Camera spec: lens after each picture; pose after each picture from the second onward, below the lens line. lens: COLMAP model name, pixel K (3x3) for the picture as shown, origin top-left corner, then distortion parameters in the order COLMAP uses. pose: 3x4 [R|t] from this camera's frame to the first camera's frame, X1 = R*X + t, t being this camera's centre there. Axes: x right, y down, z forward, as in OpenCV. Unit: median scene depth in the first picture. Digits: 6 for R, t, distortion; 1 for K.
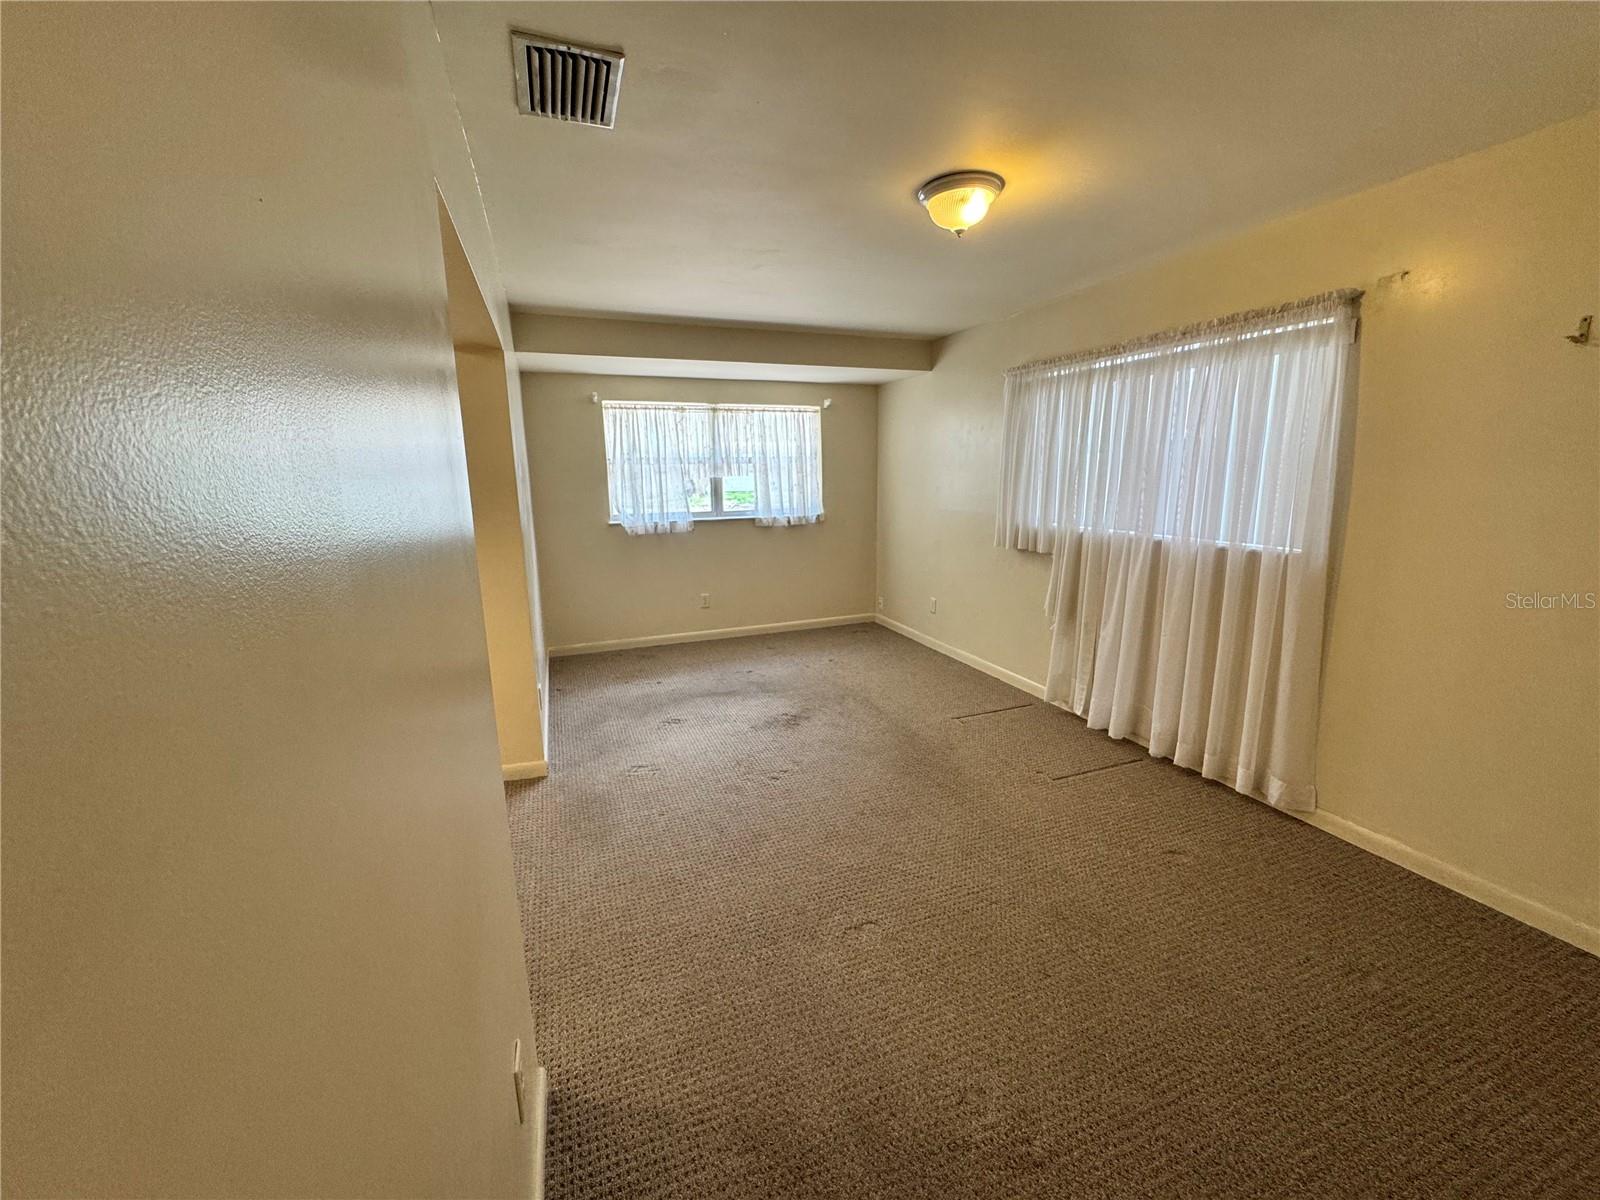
lens RADIAL K [[641.7, 0, 798.4], [0, 641.7, 599.7], [0, 0, 1]] dist [-0.006413, 0.001015]
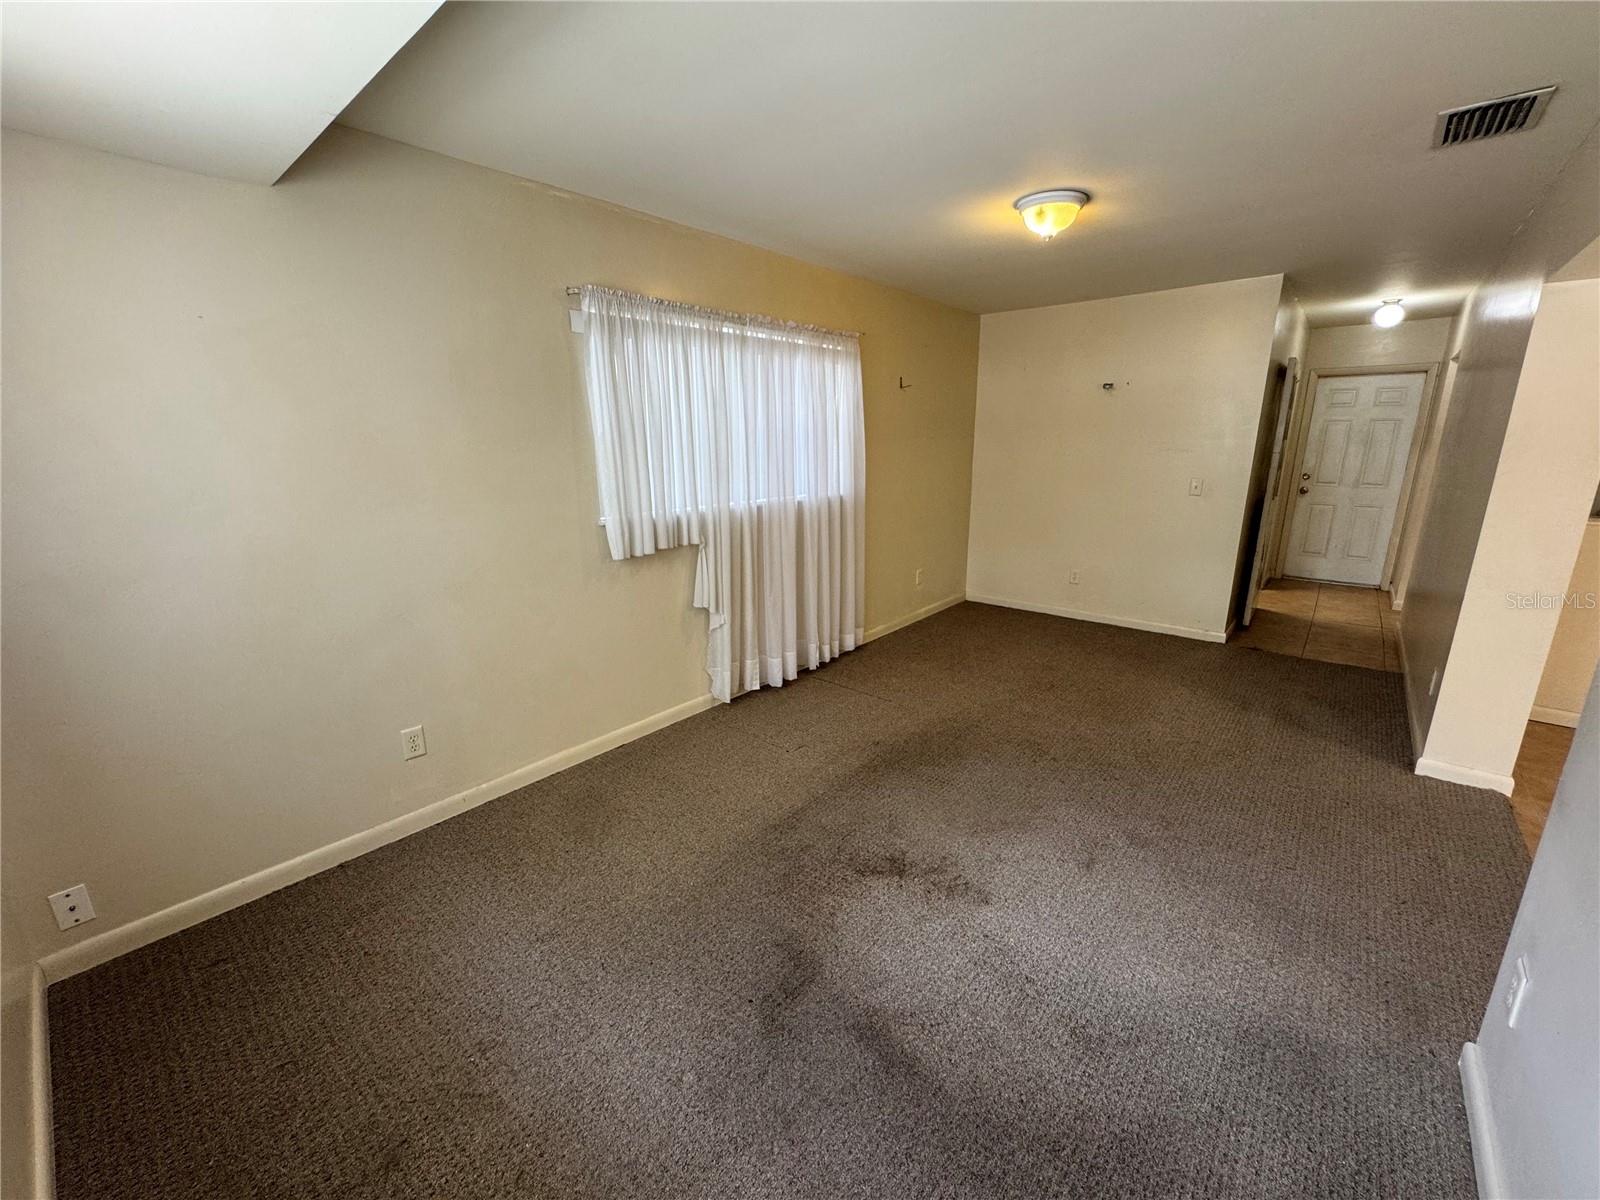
lens RADIAL K [[641.7, 0, 798.2], [0, 641.7, 600.3], [0, 0, 1]] dist [-0.006413, 0.001015]
pose [[-0.483388, -0.198049, 0.852709, -0.299940], [0.190546, 0.926914, 0.323301, -0.183814], [-0.854417, 0.318760, -0.410321, 0.927781]]
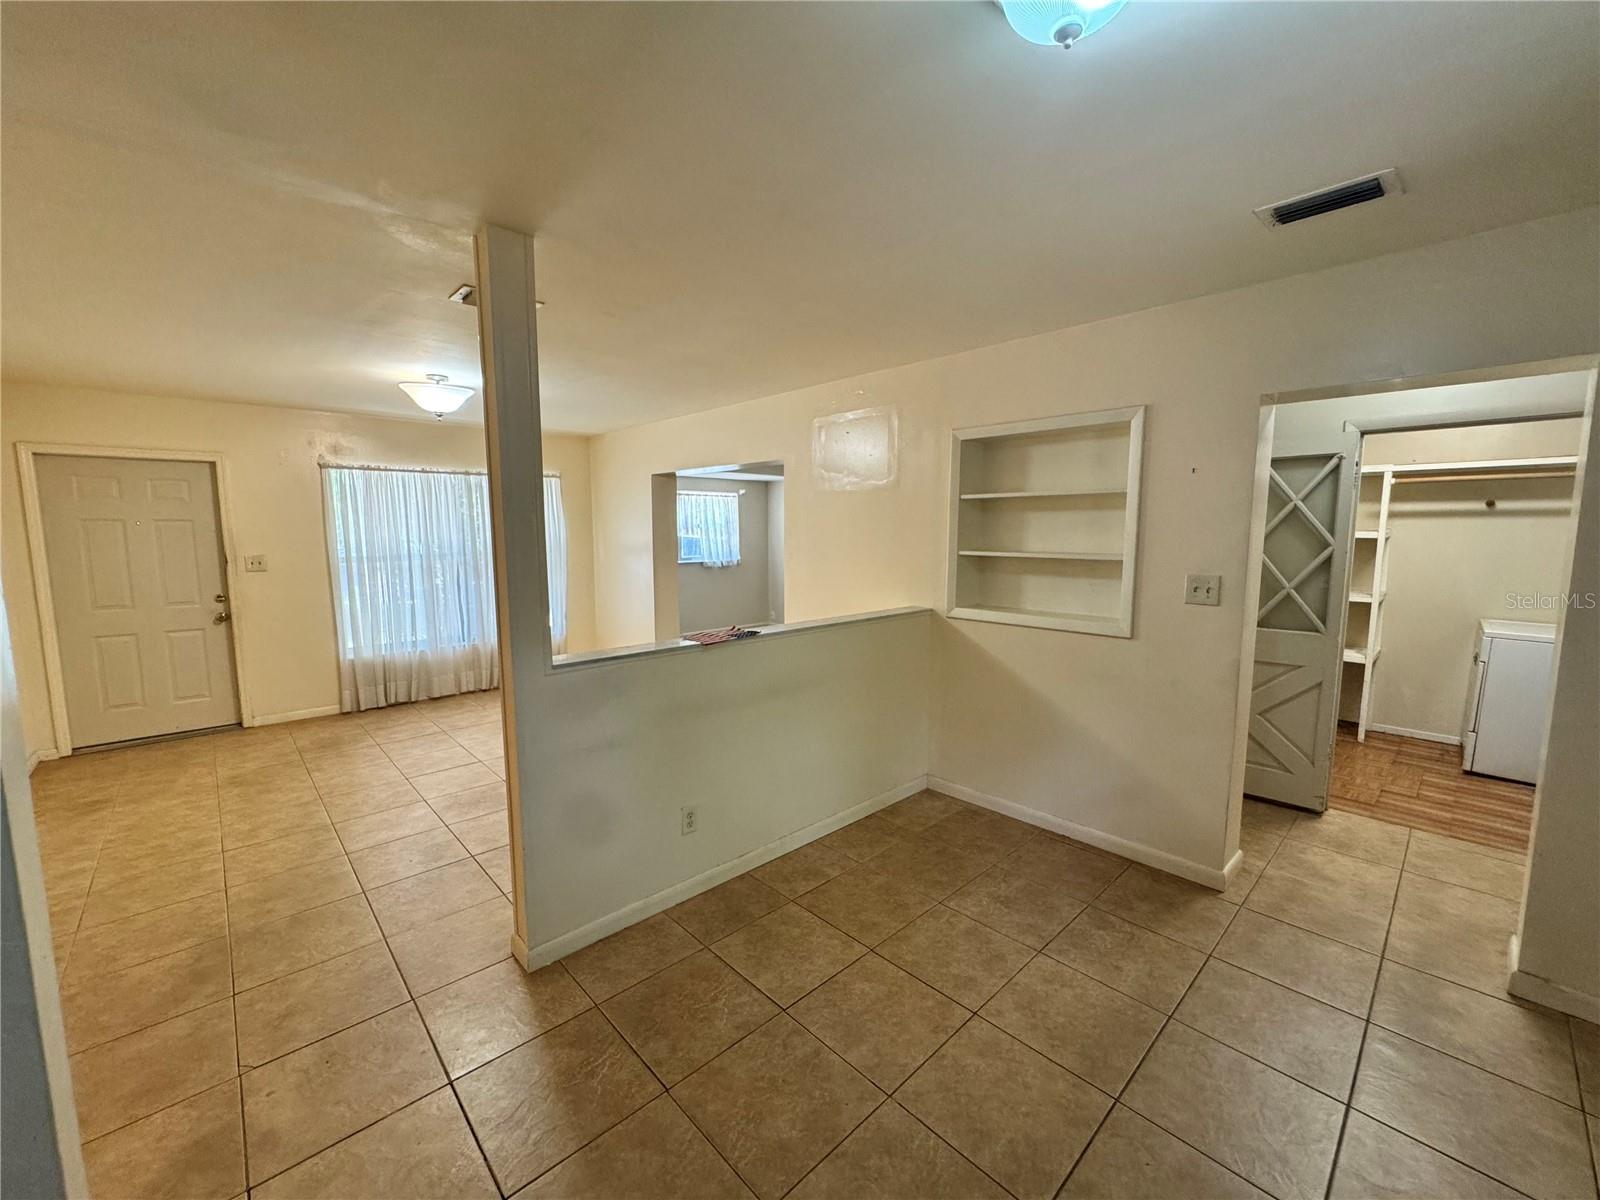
lens RADIAL K [[641.7, 0, 799.5], [0, 641.7, 604.8], [0, 0, 1]] dist [-0.006413, 0.001015]
pose [[0.924299, -0.032791, 0.380257, -0.488081], [0.065720, 0.995095, -0.073936, 0.118846], [-0.375968, 0.093329, 0.921921, -0.579058]]
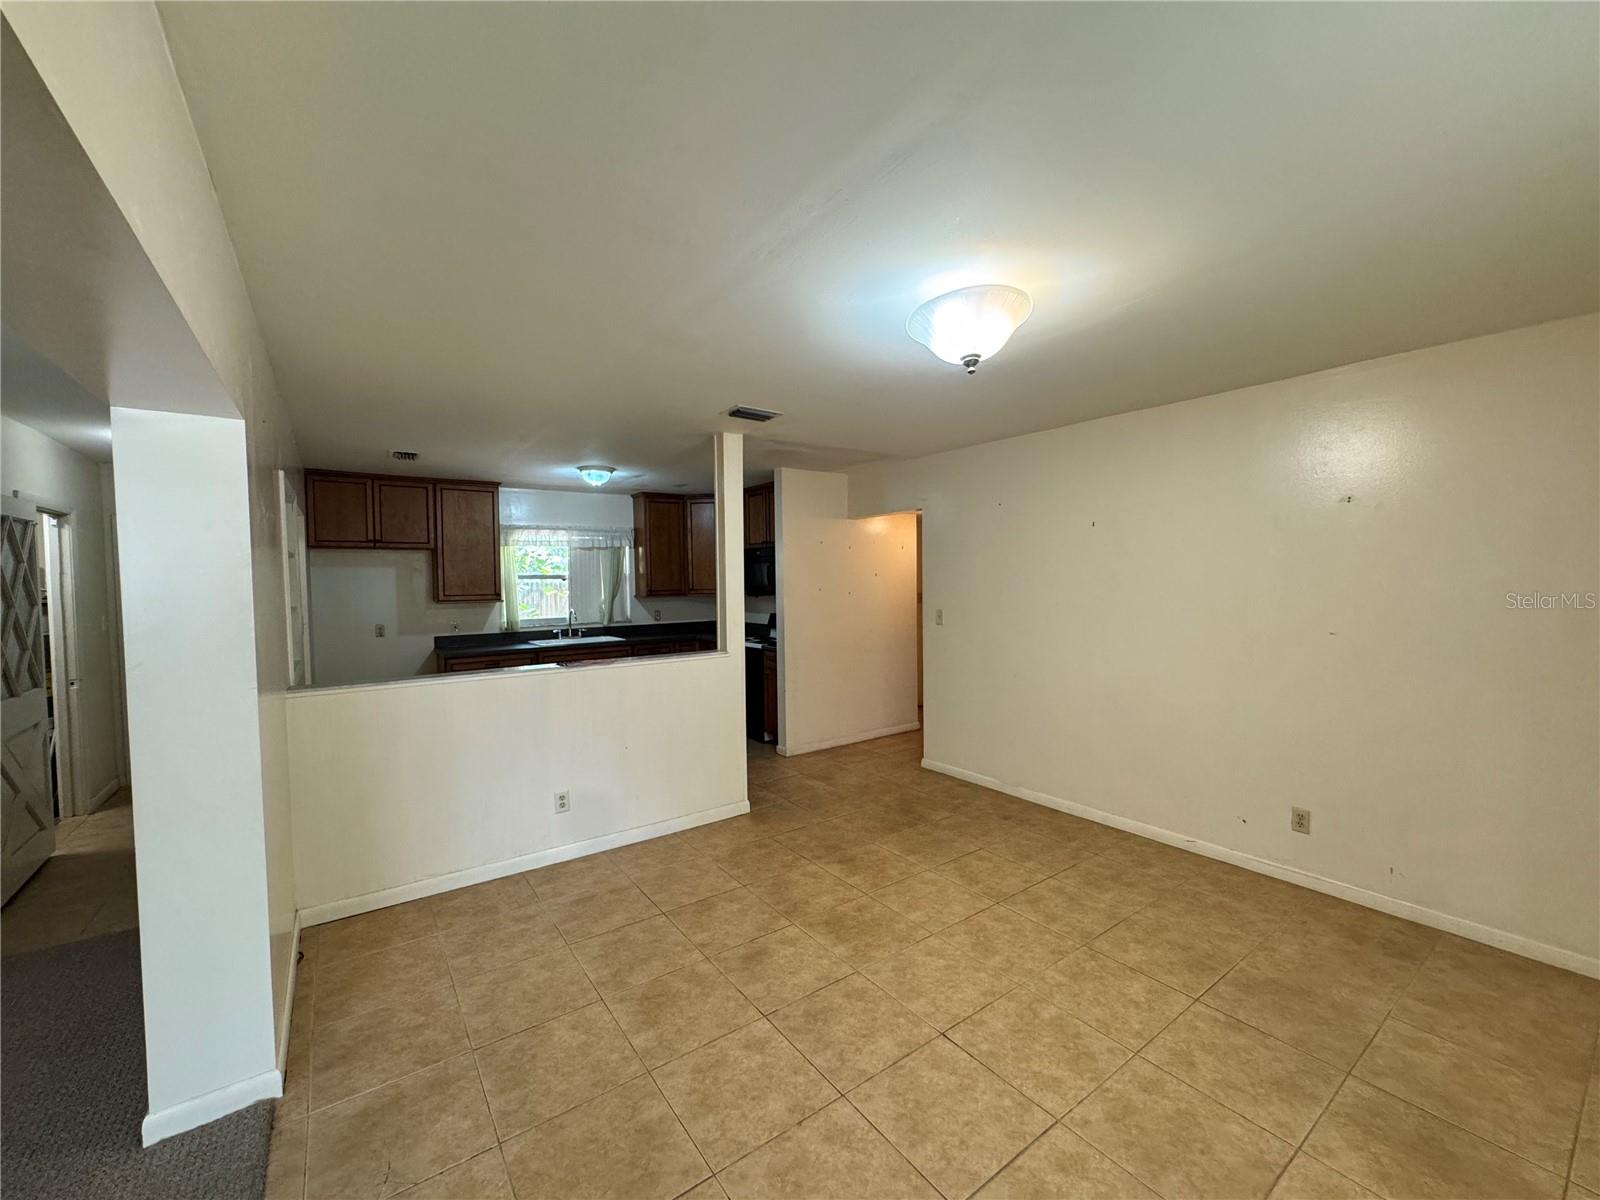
lens RADIAL K [[641.7, 0, 798.9], [0, 641.7, 602.7], [0, 0, 1]] dist [-0.006413, 0.001015]
pose [[-0.966073, 0.037841, -0.255480, -0.375557], [-0.024872, 0.970978, 0.237871, -0.133999], [0.257067, 0.236155, -0.937095, 0.633647]]
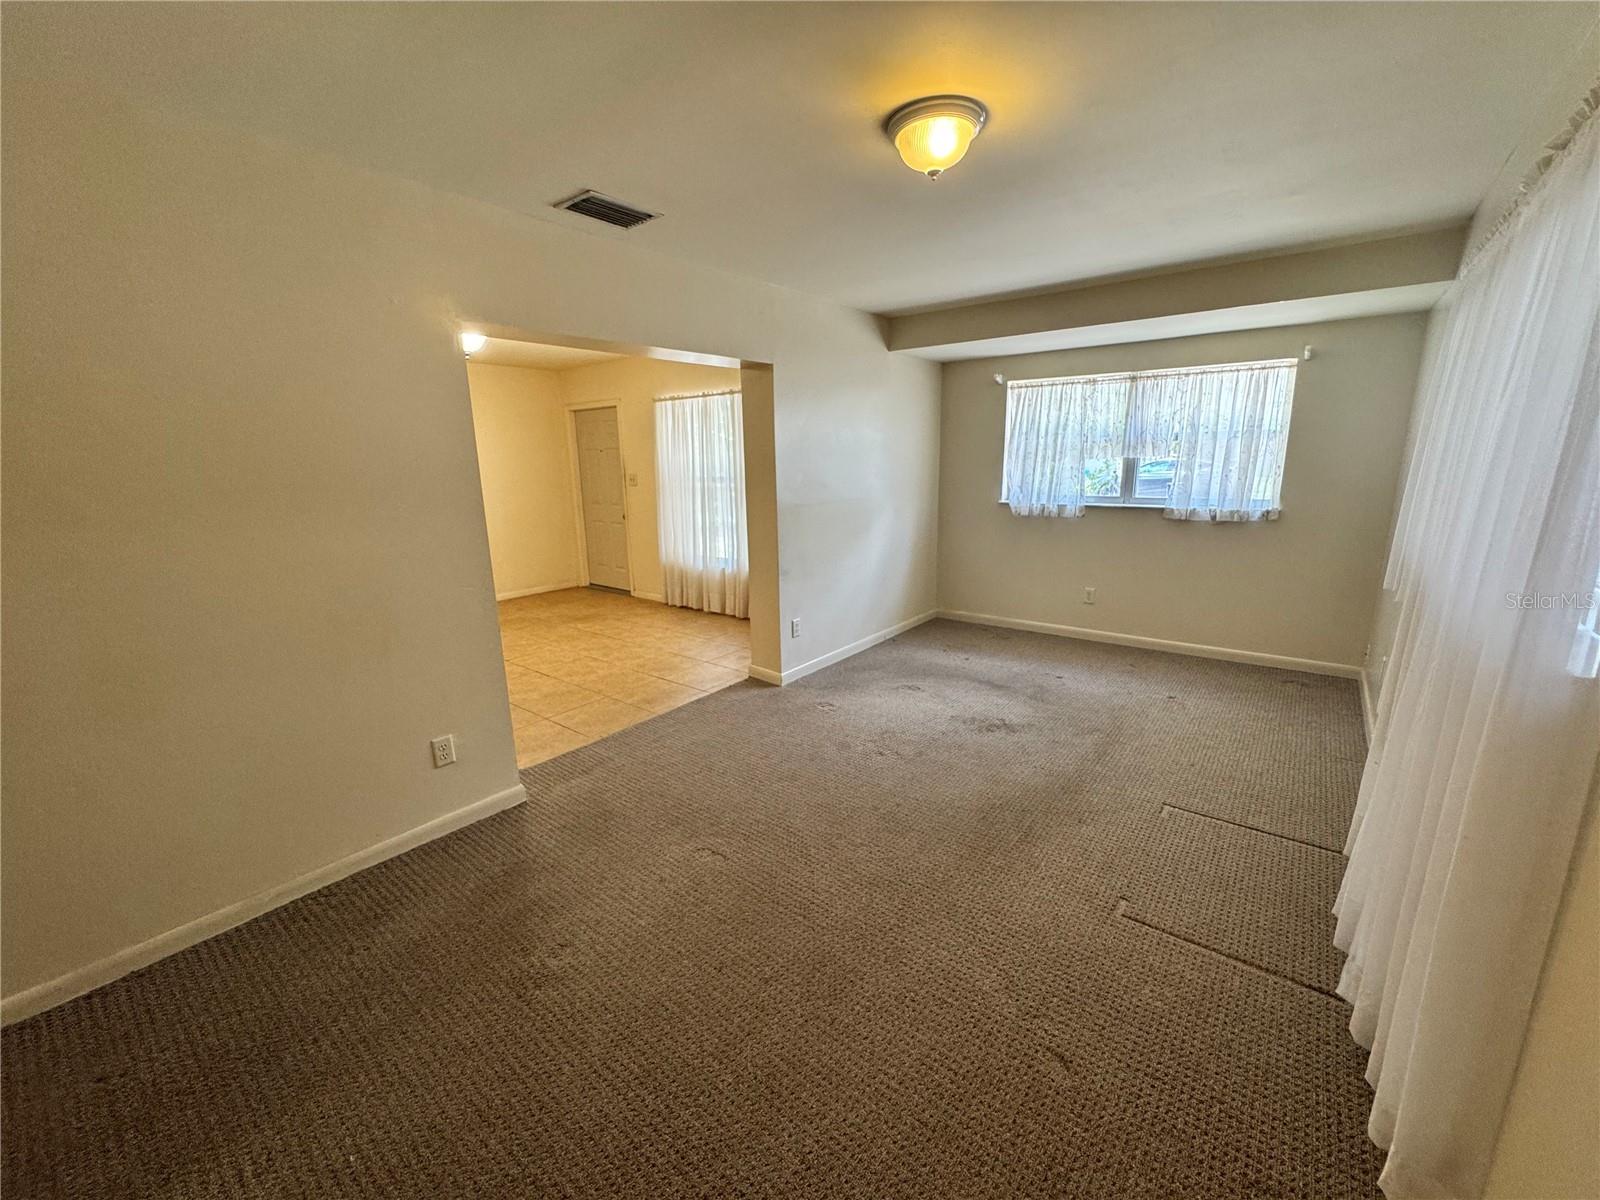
lens RADIAL K [[641.7, 0, 799.8], [0, 641.7, 600.6], [0, 0, 1]] dist [-0.006413, 0.001015]
pose [[0.514089, 0.194251, -0.835451, 0.428496], [-0.160081, 0.978633, 0.129037, -0.045929], [0.842666, 0.067404, 0.534201, 0.192867]]
